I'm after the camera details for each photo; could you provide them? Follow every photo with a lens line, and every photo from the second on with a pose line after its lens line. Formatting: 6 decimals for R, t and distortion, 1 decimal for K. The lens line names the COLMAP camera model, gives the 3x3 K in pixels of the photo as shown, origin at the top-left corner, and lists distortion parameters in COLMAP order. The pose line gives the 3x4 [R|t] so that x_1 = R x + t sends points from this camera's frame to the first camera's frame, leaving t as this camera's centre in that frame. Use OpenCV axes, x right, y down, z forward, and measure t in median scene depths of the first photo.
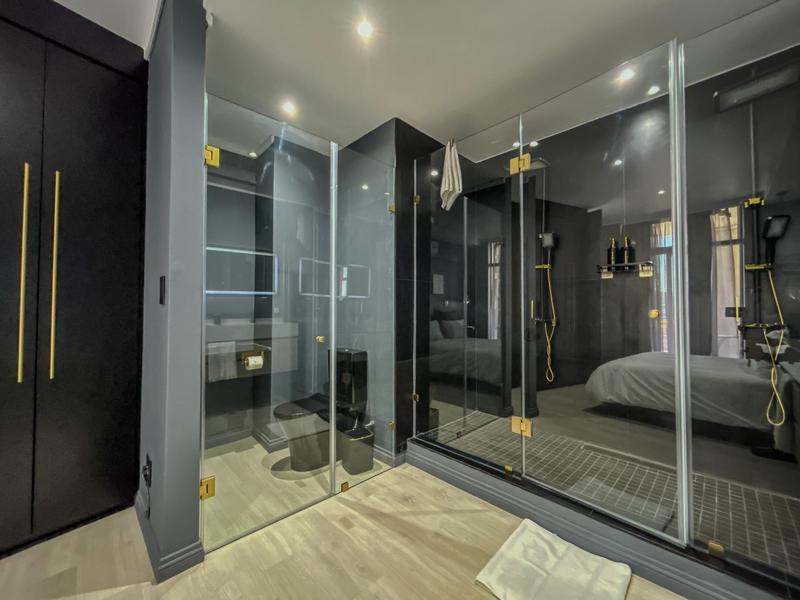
lens RADIAL K [[319.7, 0, 401.8], [0, 319.7, 296.6], [0, 0, 1]] dist [-0.010215, 0.000283]
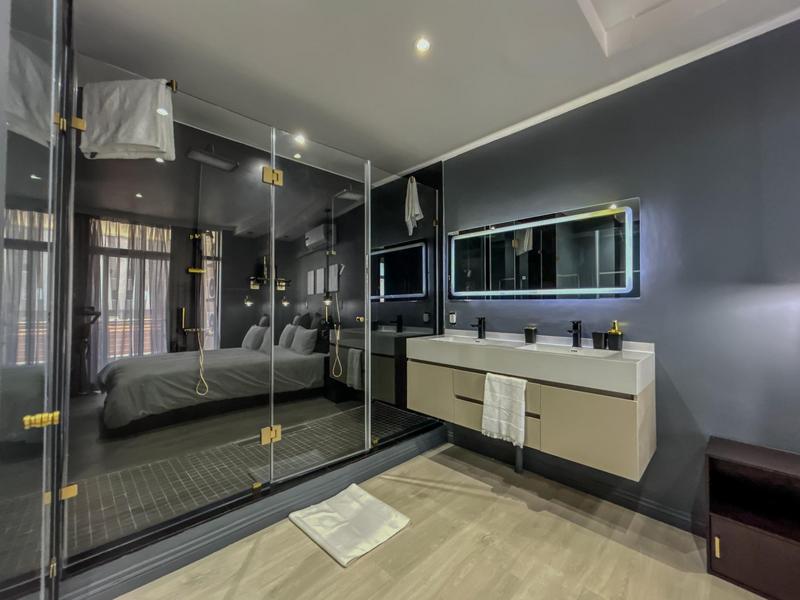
lens RADIAL K [[319.7, 0, 401.8], [0, 319.7, 296.6], [0, 0, 1]] dist [-0.010215, 0.000283]
pose [[0.026675, 0.019551, 0.999453, -0.652170], [-0.020107, 0.999617, -0.019018, -0.023798], [-0.999442, -0.019588, 0.027058, 0.574671]]
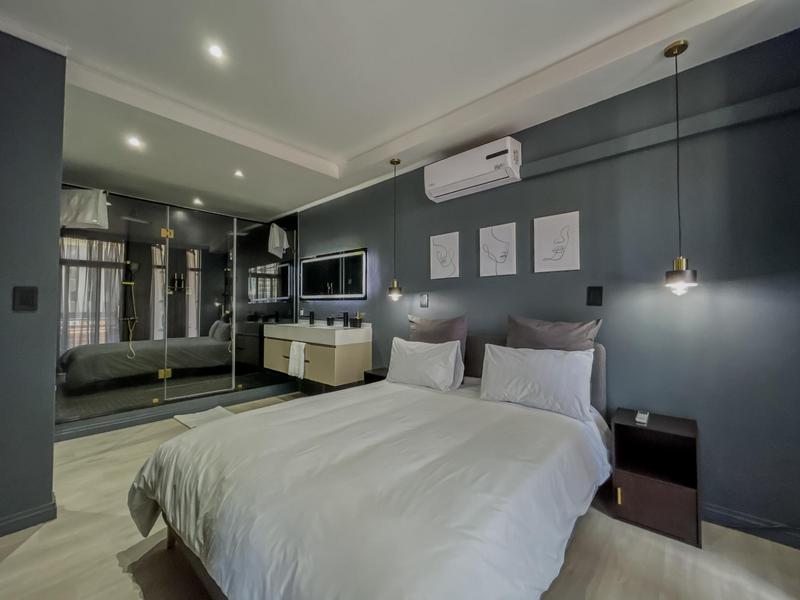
lens RADIAL K [[319.7, 0, 401.8], [0, 319.7, 296.6], [0, 0, 1]] dist [-0.010215, 0.000283]
pose [[-0.040913, 0.027067, 0.998796, -1.582399], [-0.019130, 0.999429, -0.027867, -0.022808], [-0.998980, -0.020247, -0.040372, -0.307700]]
